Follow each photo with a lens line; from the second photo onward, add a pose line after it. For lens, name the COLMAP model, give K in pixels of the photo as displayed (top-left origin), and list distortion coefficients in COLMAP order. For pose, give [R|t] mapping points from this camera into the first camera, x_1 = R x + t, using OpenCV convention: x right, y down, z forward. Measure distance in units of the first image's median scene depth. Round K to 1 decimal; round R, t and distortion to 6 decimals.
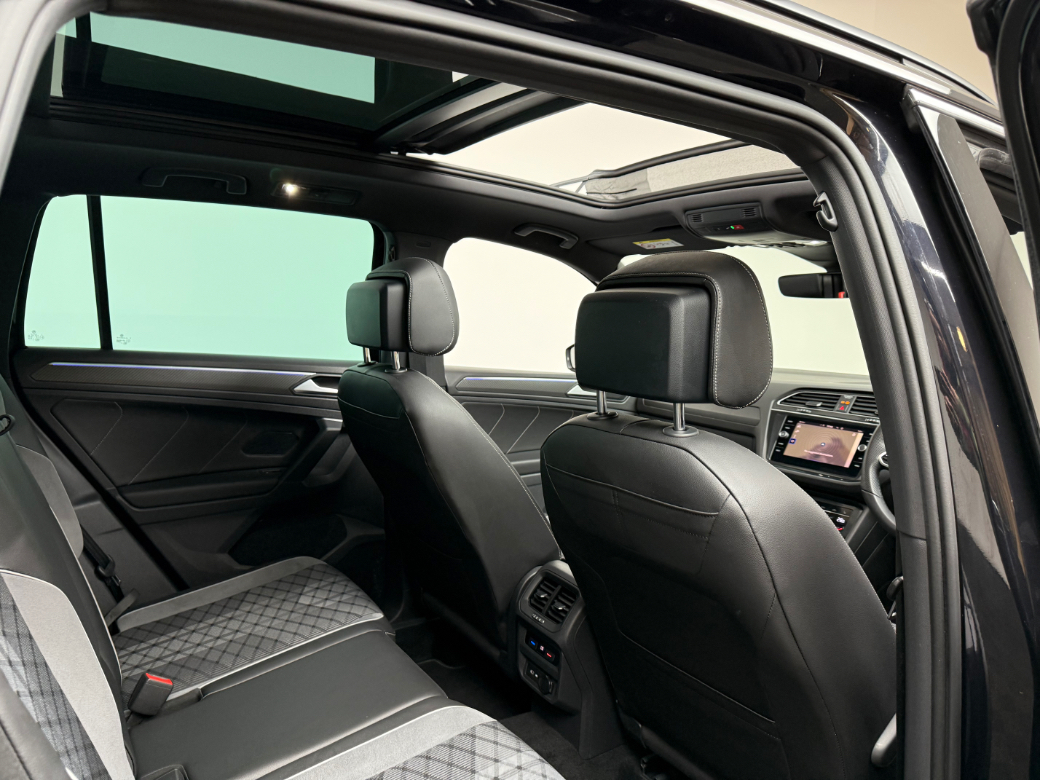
lens RADIAL K [[738.0, 0, 520.0], [0, 738.0, 390.0], [0, 0, 1]] dist [0.085768, -0.147346]
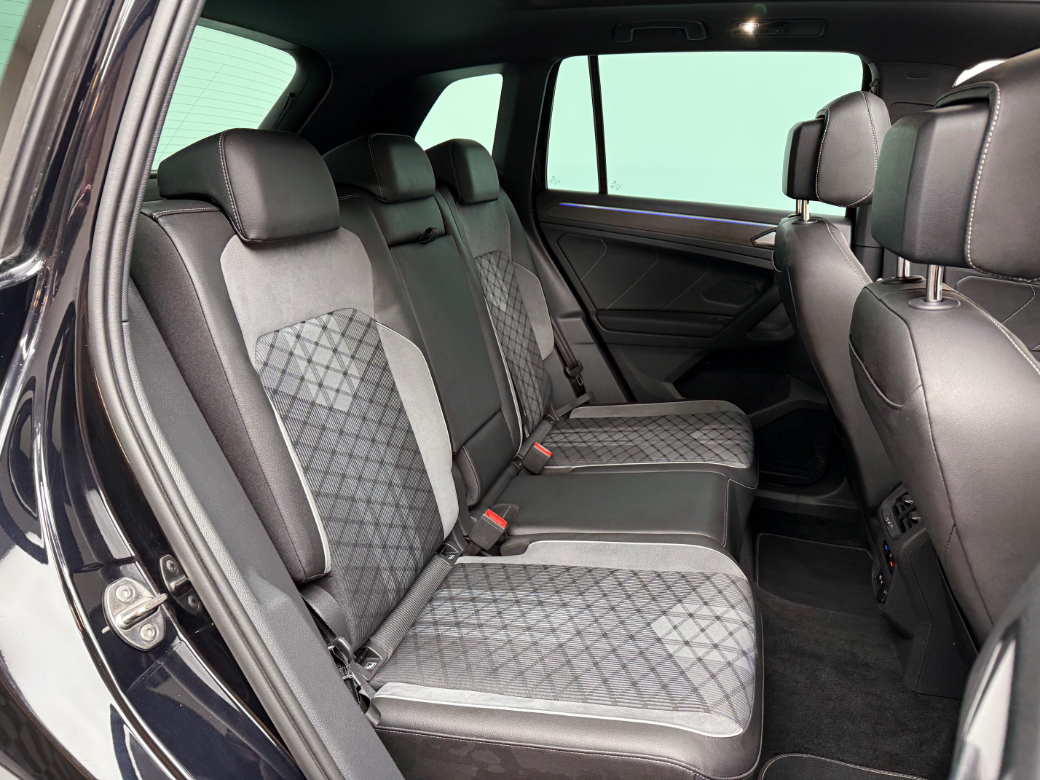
lens RADIAL K [[738.0, 0, 520.0], [0, 738.0, 390.0], [0, 0, 1]] dist [0.085768, -0.147346]
pose [[0.647043, 0.218779, -0.730391, 0.316316], [-0.088365, 0.973011, 0.213171, 0.010132], [0.757316, -0.073389, 0.648912, 0.107076]]
